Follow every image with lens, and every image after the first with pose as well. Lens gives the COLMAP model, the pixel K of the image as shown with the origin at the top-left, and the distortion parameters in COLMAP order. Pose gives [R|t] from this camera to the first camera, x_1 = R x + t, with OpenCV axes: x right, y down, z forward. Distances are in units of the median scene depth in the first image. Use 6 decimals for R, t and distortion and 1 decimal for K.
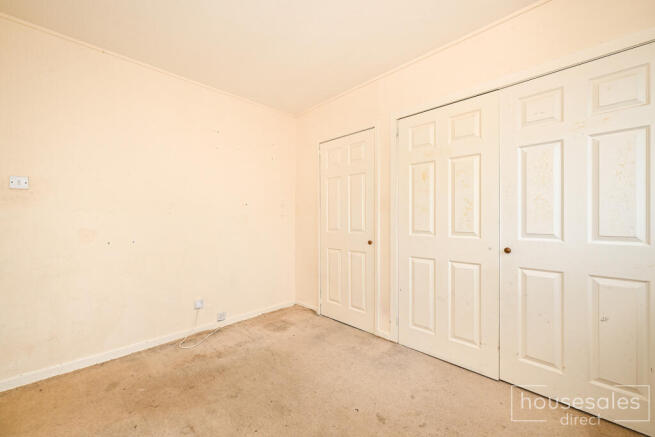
lens RADIAL K [[265.5, 0, 331.0], [0, 265.5, 216.4], [0, 0, 1]] dist [0.004125, 0.000388]
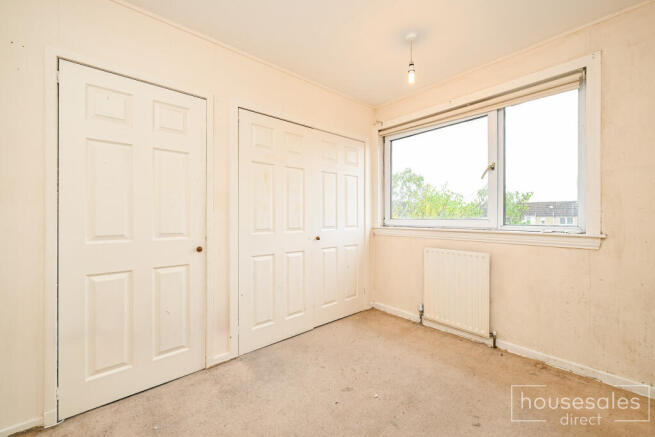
lens RADIAL K [[265.5, 0, 329.3], [0, 265.5, 219.7], [0, 0, 1]] dist [0.004125, 0.000388]
pose [[0.066926, -0.005313, 0.997744, -0.599958], [-0.000074, 0.999986, 0.005330, 0.012247], [-0.997758, -0.000430, 0.066924, 0.618107]]
